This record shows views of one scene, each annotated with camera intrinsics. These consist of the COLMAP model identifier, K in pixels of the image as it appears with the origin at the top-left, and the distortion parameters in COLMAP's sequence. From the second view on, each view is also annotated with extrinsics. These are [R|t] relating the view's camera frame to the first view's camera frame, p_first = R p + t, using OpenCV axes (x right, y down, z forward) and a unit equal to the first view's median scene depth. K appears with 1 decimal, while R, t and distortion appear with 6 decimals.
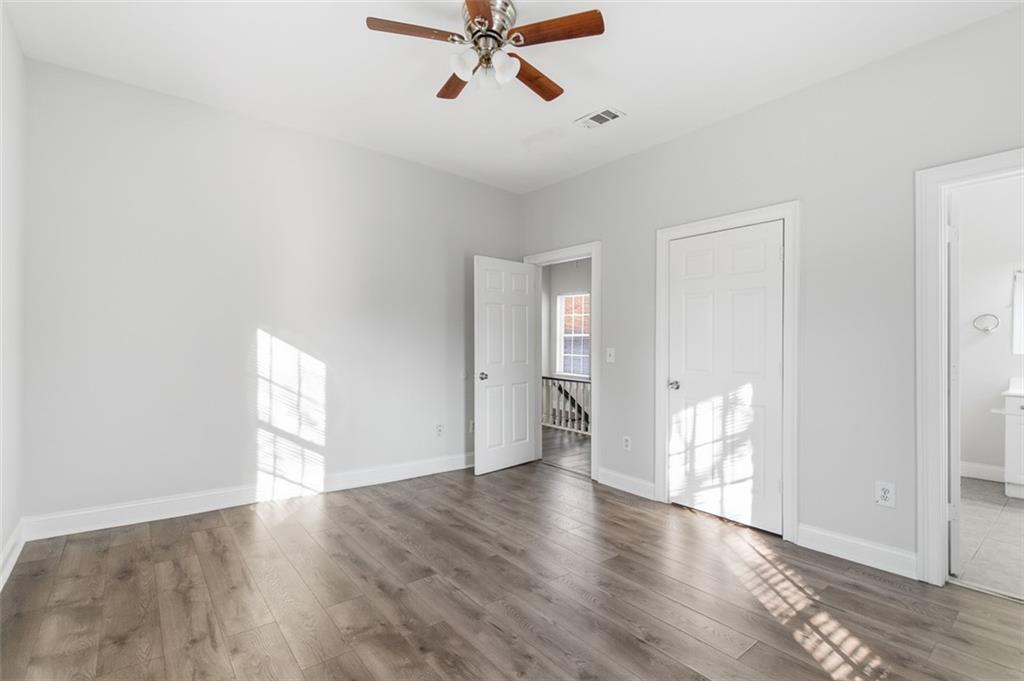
lens RADIAL K [[466.8, 0, 500.3], [0, 466.8, 337.1], [0, 0, 1]] dist [-0.000430, -0.000244]
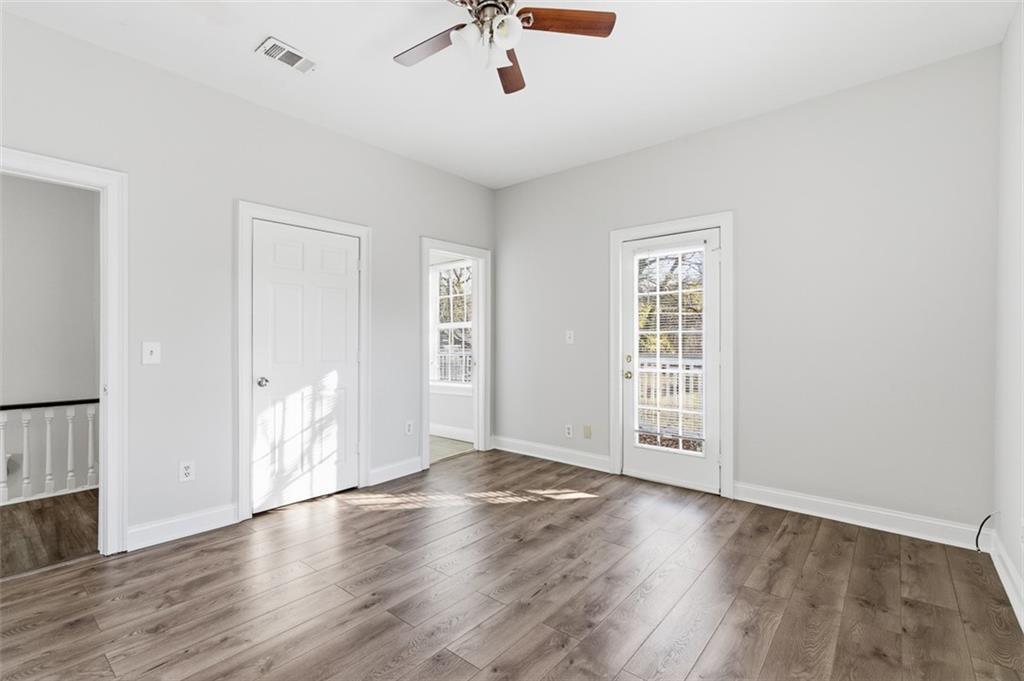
lens RADIAL K [[466.8, 0, 500.3], [0, 466.8, 337.1], [0, 0, 1]] dist [-0.000430, -0.000244]
pose [[-0.204534, -0.007223, 0.978833, -0.812244], [-0.020964, 0.999776, 0.002997, 0.005899], [-0.978635, -0.019907, -0.204639, 0.998304]]
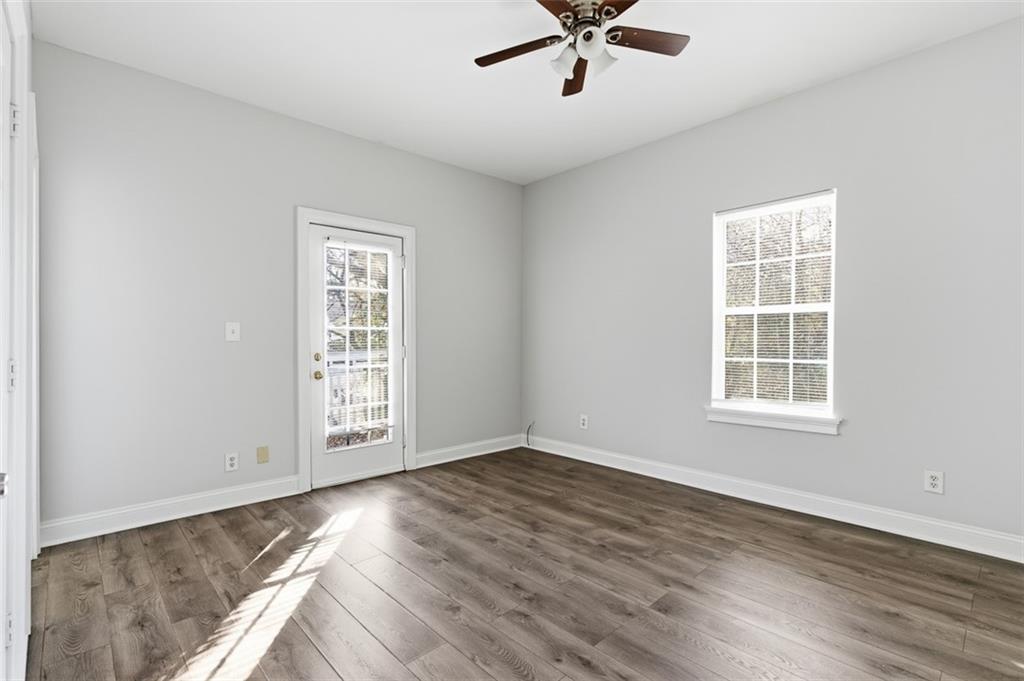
lens RADIAL K [[461.1, 0, 512.0], [0, 461.1, 340.5], [0, 0, 1]] dist [-0.002193, -0.000193]
pose [[-0.995259, -0.012889, -0.096404, 0.180823], [-0.011324, 0.999795, -0.016757, 0.041345], [0.096600, -0.015586, -0.995201, 1.673942]]
